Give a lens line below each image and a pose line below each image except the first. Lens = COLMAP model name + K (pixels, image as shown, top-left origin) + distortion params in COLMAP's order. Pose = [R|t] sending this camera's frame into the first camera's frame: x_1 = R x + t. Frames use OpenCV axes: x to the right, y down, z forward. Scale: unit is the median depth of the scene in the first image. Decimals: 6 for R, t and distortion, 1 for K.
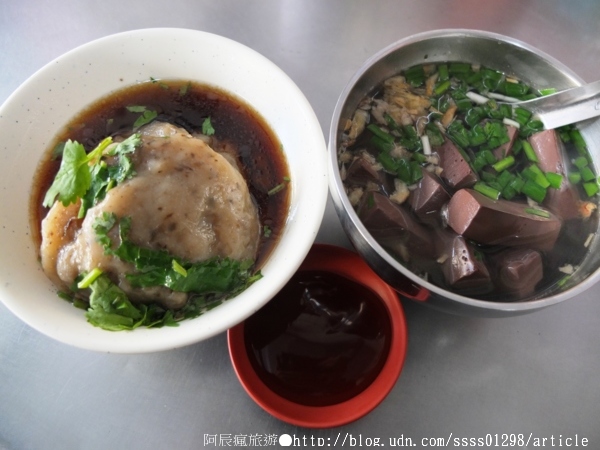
lens RADIAL K [[476.2, 0, 298.0], [0, 476.2, 223.1], [0, 0, 1]] dist [-0.091796, 0.004462]
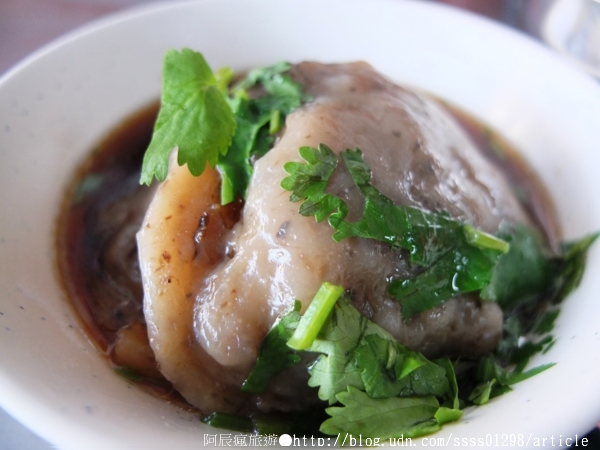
lens RADIAL K [[476.2, 0, 304.0], [0, 476.2, 220.8], [0, 0, 1]] dist [-0.091796, 0.004462]
pose [[0.937498, -0.279201, 0.207713, -0.496965], [0.337236, 0.876173, -0.344372, 0.173653], [-0.085843, 0.392896, 0.915567, 0.609053]]
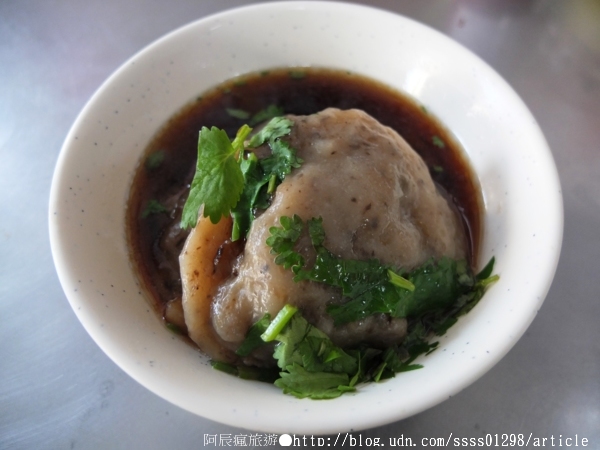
lens RADIAL K [[476.2, 0, 301.5], [0, 476.2, 225.7], [0, 0, 1]] dist [-0.091796, 0.004462]
pose [[0.975737, -0.217106, 0.028320, -0.391324], [0.218945, 0.967595, -0.125787, 0.074405], [-0.000094, 0.128935, 0.991653, 0.328712]]
